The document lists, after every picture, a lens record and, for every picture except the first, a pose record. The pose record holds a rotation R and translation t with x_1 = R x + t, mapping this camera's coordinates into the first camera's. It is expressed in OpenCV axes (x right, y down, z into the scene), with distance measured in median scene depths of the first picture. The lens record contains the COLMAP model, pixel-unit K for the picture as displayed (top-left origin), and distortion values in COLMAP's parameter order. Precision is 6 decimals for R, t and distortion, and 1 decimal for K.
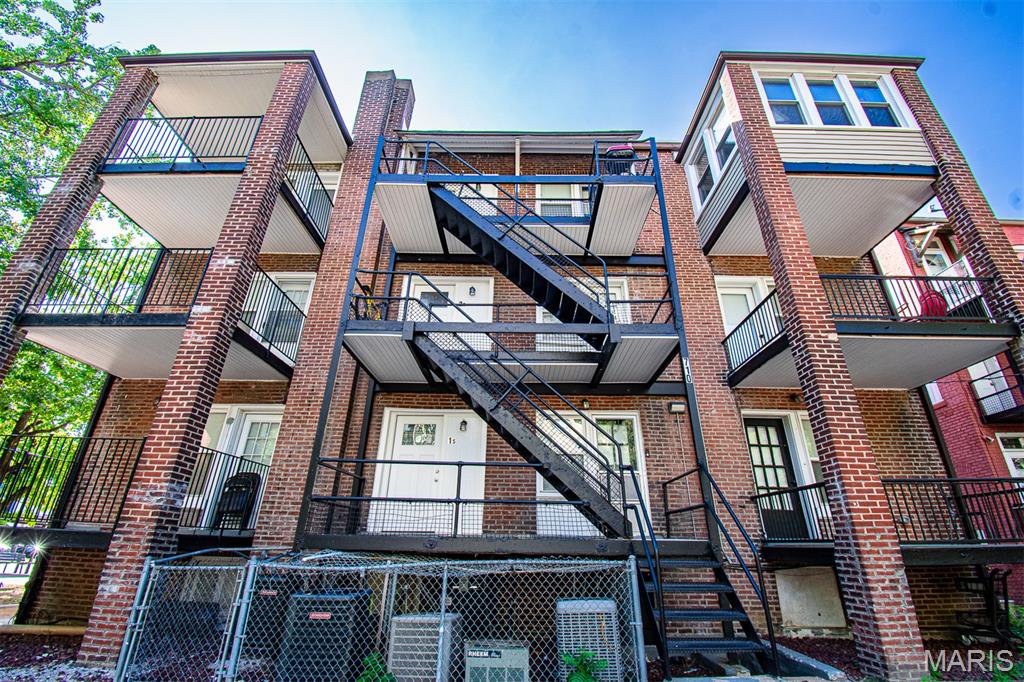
lens RADIAL K [[453.5, 0, 515.4], [0, 453.5, 313.0], [0, 0, 1]] dist [-0.014235, -0.000666]
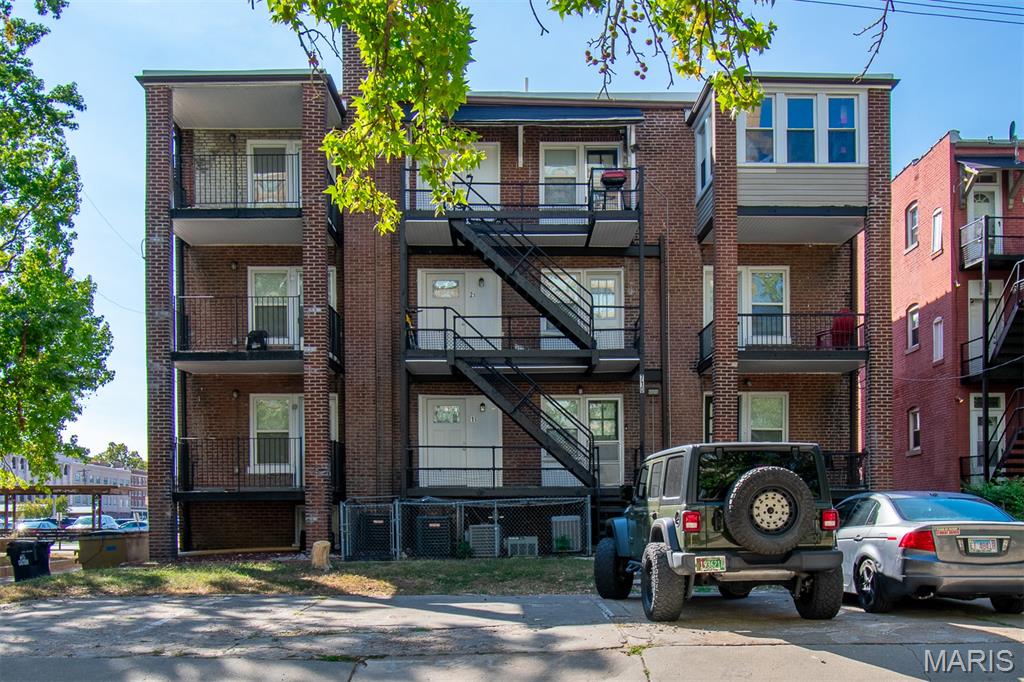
lens RADIAL K [[980.8, 0, 512.0], [0, 980.8, 341.0], [0, 0, 1]] dist [-0.094717, 0.003892]
pose [[0.999726, -0.016585, 0.016542, -0.076038], [0.010698, 0.951500, 0.307462, -0.768784], [-0.020839, -0.307200, 0.951417, -1.542747]]
